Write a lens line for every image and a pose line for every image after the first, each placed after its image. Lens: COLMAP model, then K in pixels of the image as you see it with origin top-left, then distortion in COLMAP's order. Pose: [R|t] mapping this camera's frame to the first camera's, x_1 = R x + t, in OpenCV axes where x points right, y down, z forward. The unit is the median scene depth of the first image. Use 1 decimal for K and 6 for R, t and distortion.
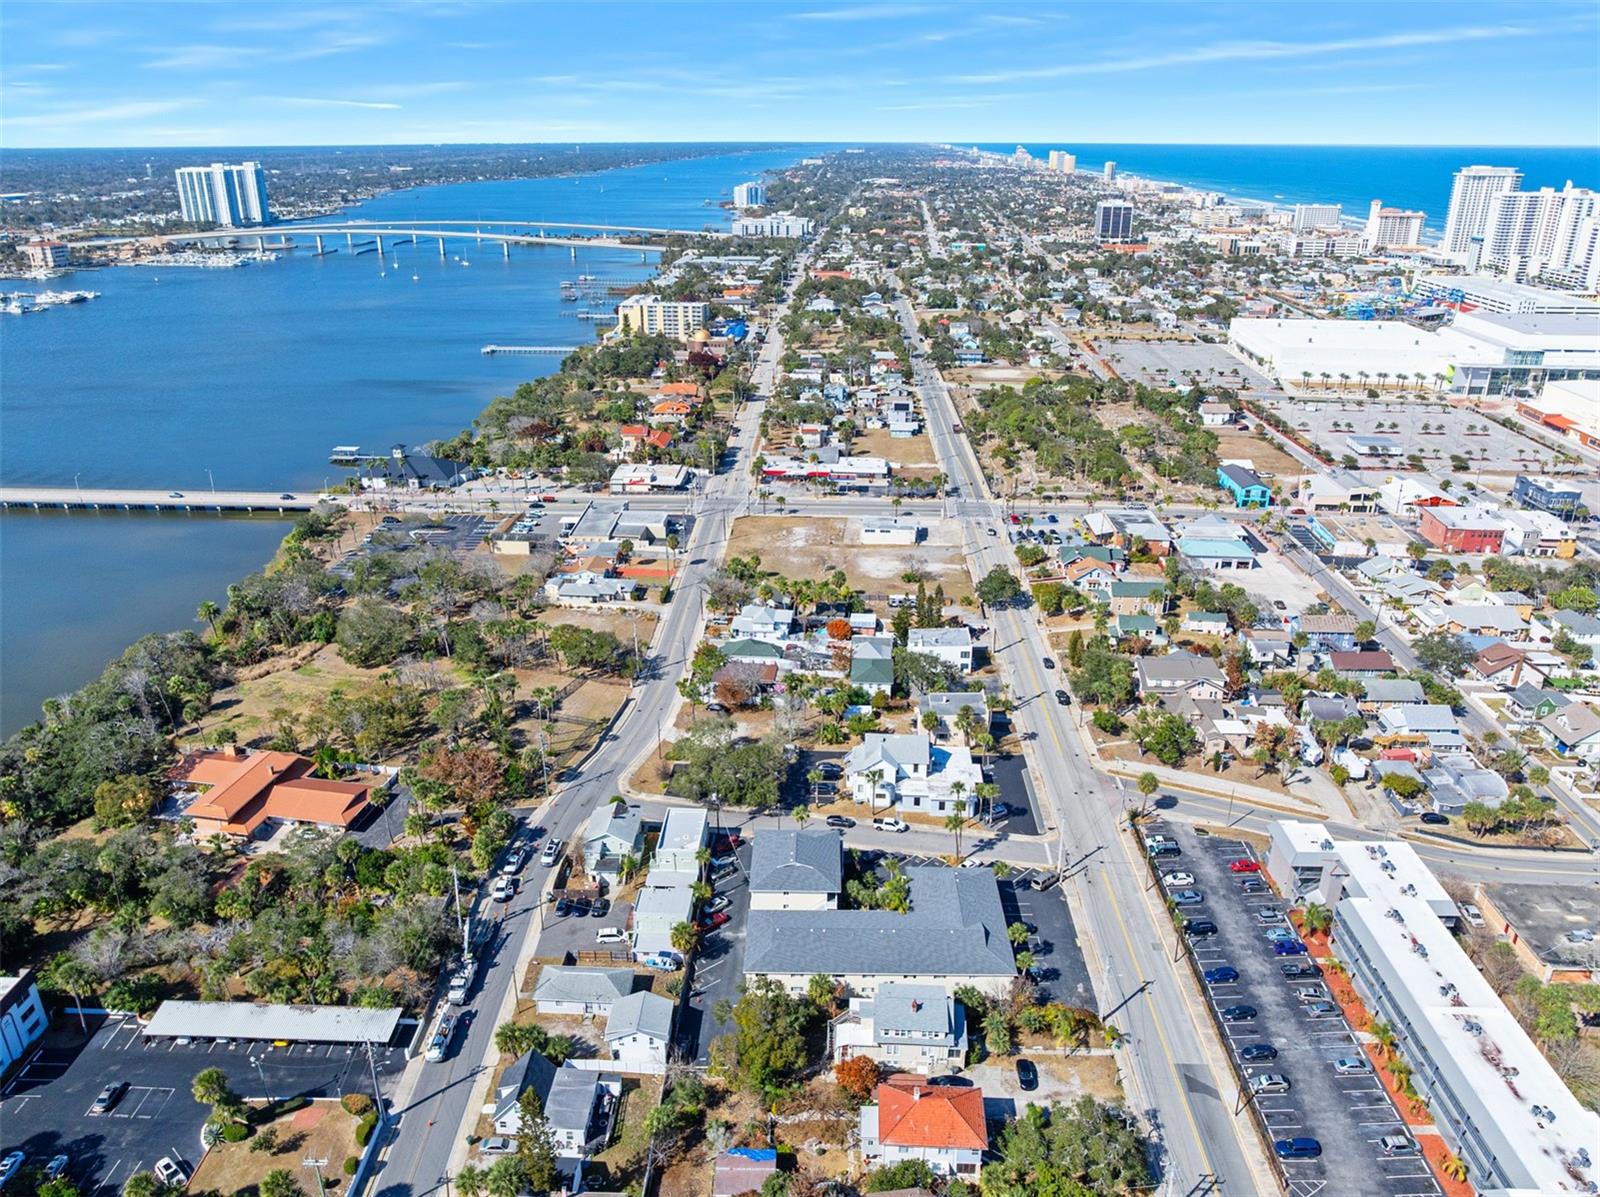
lens RADIAL K [[1116.4, 0, 800.0], [0, 1116.4, 598.5], [0, 0, 1]] dist [-0.024712, -0.001396]
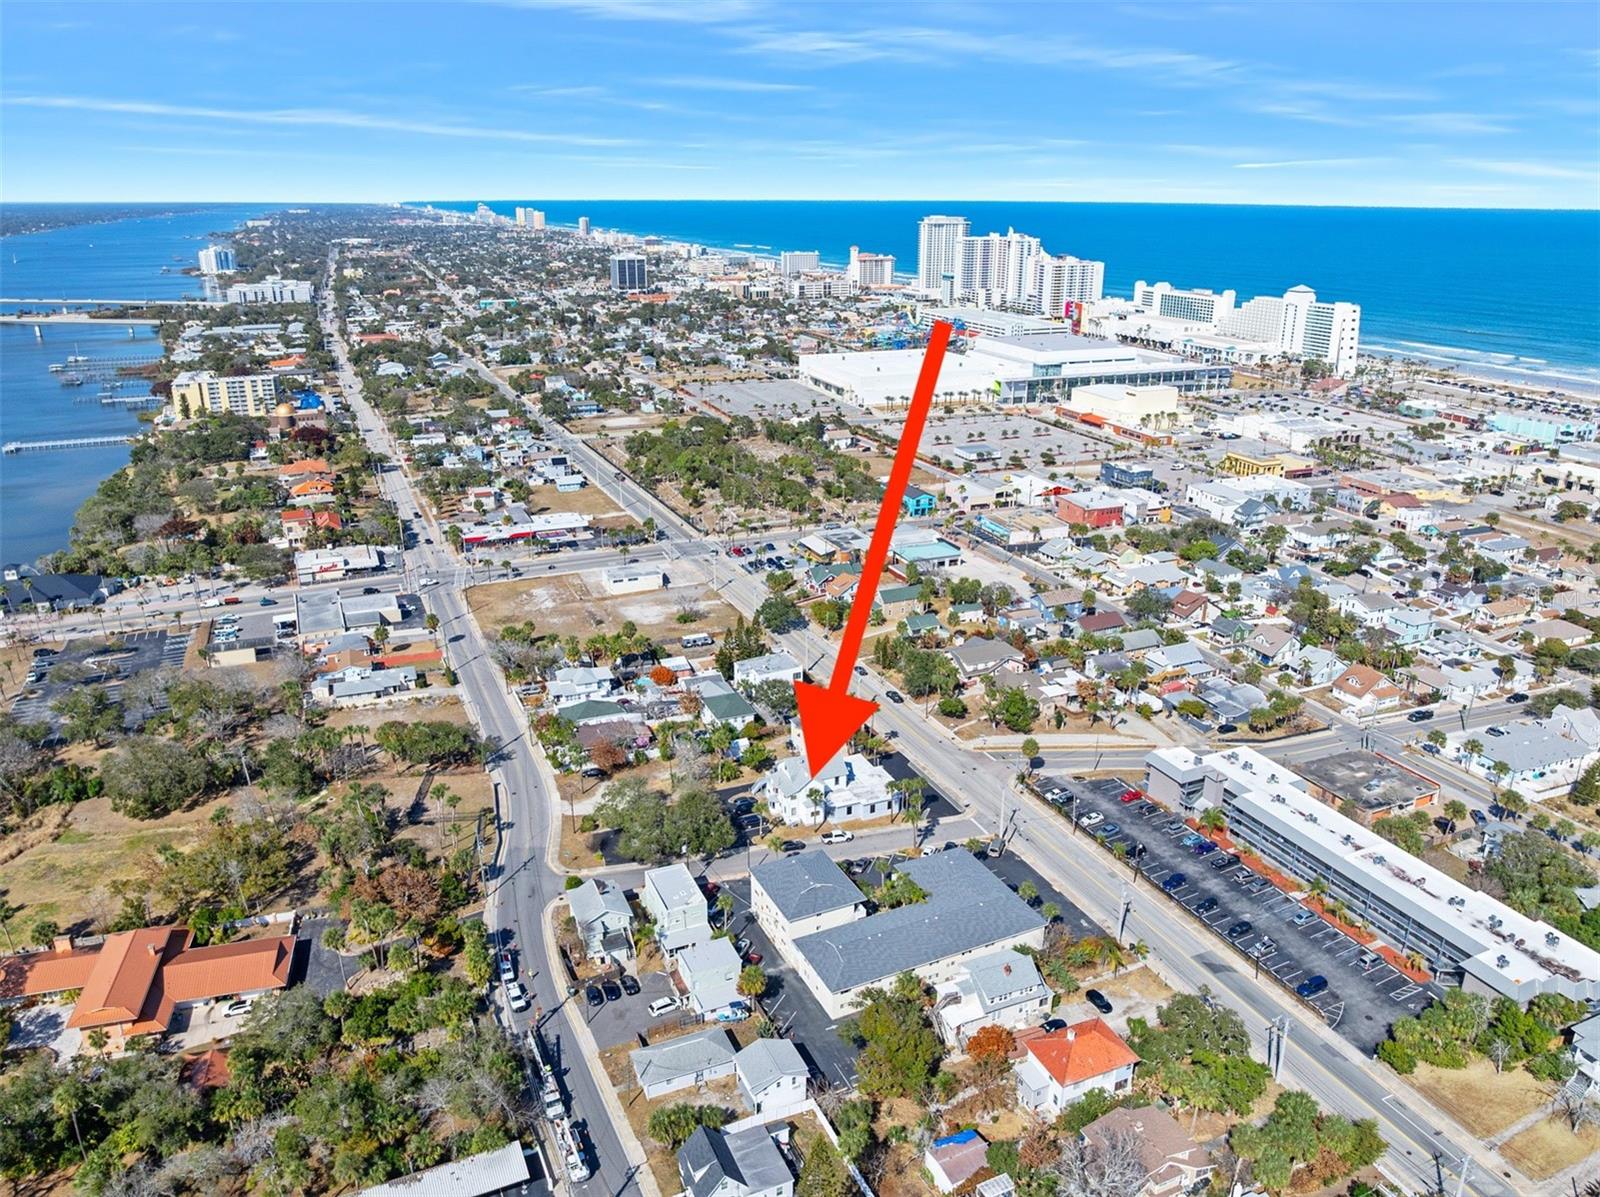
lens RADIAL K [[1116.4, 0, 800.0], [0, 1116.4, 598.5], [0, 0, 1]] dist [-0.024712, -0.001396]
pose [[0.898312, -0.148963, 0.413334, -0.199720], [0.167497, 0.985834, -0.008739, -0.008865], [-0.406177, 0.077082, 0.910538, 0.021535]]
